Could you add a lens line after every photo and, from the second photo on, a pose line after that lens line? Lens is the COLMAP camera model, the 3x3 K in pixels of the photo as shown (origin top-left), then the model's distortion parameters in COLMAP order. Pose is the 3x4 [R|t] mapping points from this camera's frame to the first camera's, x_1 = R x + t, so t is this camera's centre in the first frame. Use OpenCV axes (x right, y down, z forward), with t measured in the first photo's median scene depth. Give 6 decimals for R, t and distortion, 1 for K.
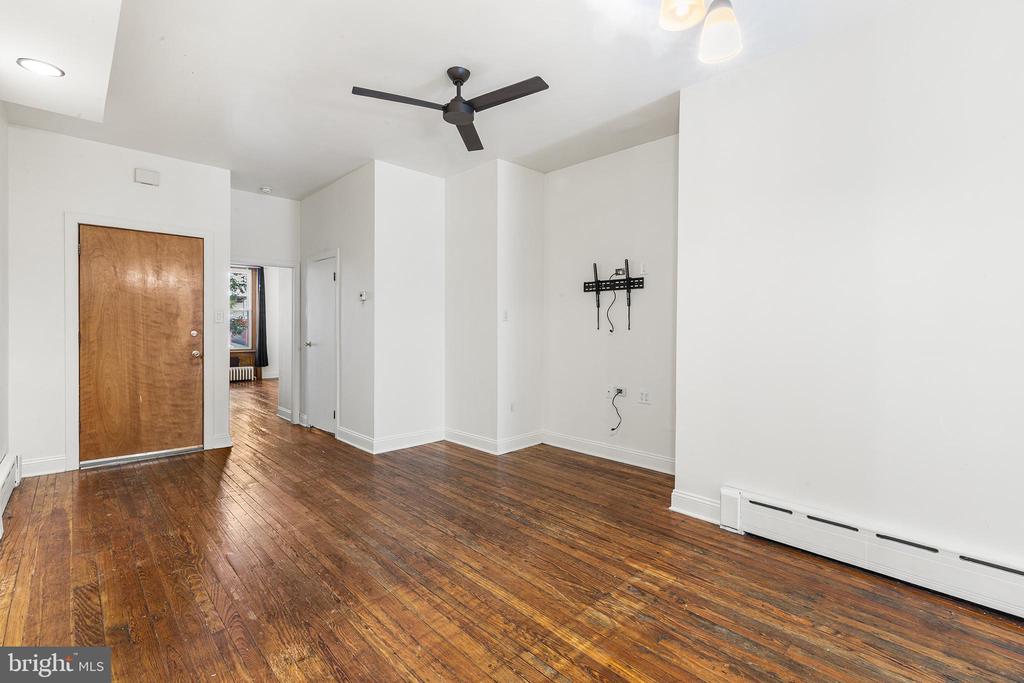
lens RADIAL K [[461.8, 0, 510.2], [0, 461.8, 331.4], [0, 0, 1]] dist [0.003034, -0.000785]
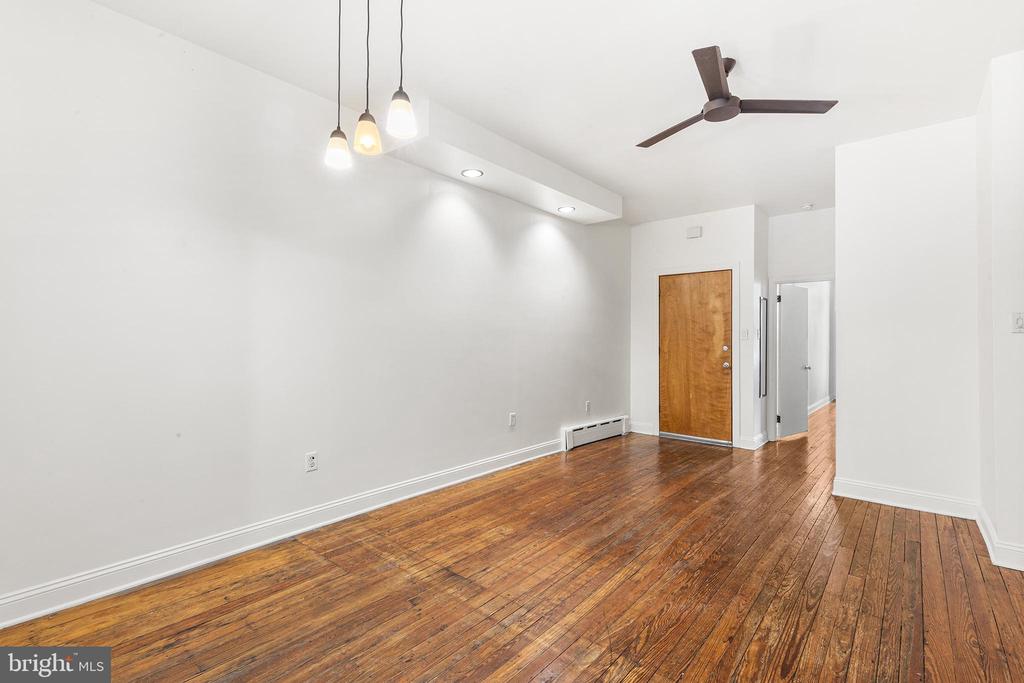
lens RADIAL K [[461.8, 0, 511.4], [0, 461.8, 337.6], [0, 0, 1]] dist [0.003034, -0.000785]
pose [[0.091629, -0.010931, -0.995733, 0.785280], [-0.013655, 0.999832, -0.012232, -0.003013], [0.995700, 0.014717, 0.091464, 0.530204]]
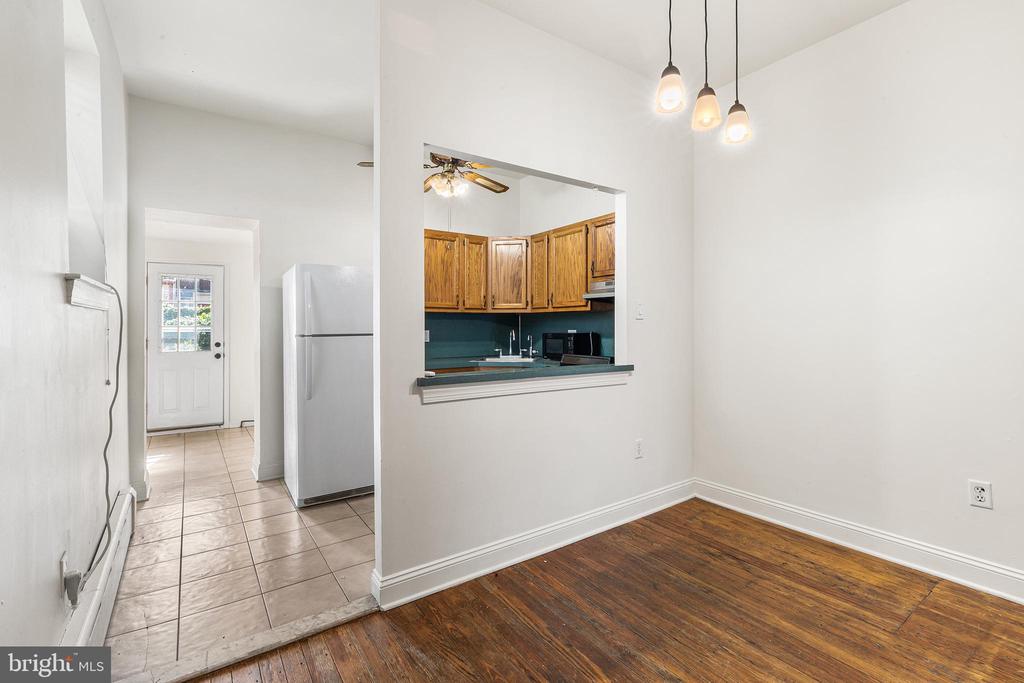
lens RADIAL K [[461.8, 0, 511.4], [0, 461.8, 327.5], [0, 0, 1]] dist [0.003034, -0.000785]
pose [[-0.987055, -0.001152, 0.160376, 0.302050], [0.000278, 0.999960, 0.008890, 0.000791], [-0.160380, 0.008819, -0.987016, 1.036473]]
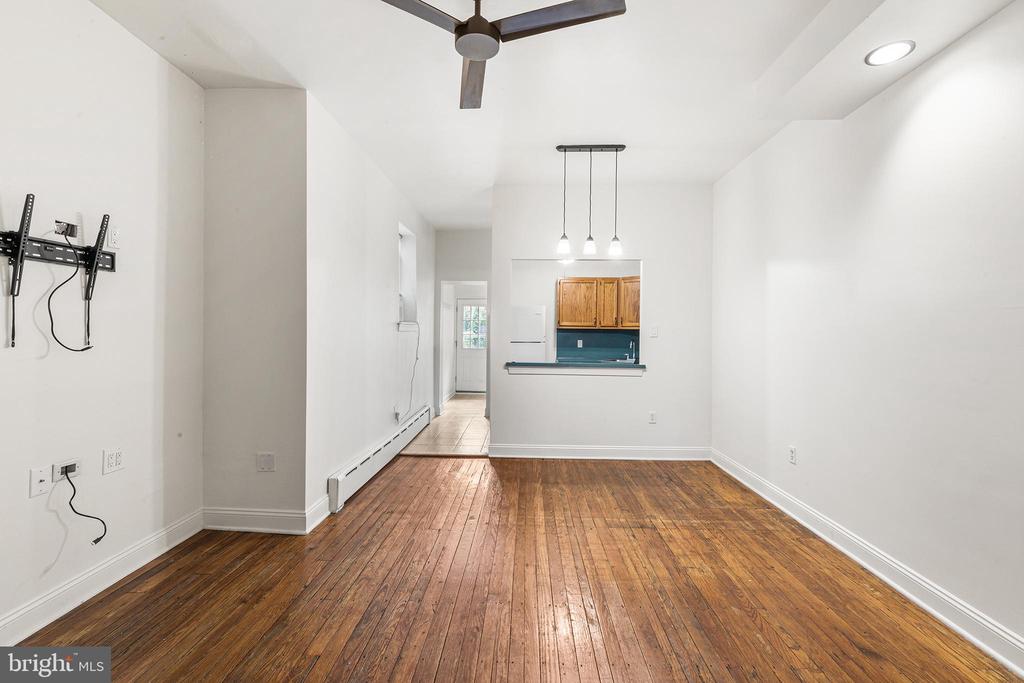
lens RADIAL K [[461.8, 0, 511.2], [0, 461.8, 336.5], [0, 0, 1]] dist [0.003034, -0.000785]
pose [[-0.695590, -0.019267, 0.718181, -0.675977], [-0.007340, 0.999779, 0.019712, -0.040621], [-0.718401, 0.008440, -0.695578, 1.504809]]
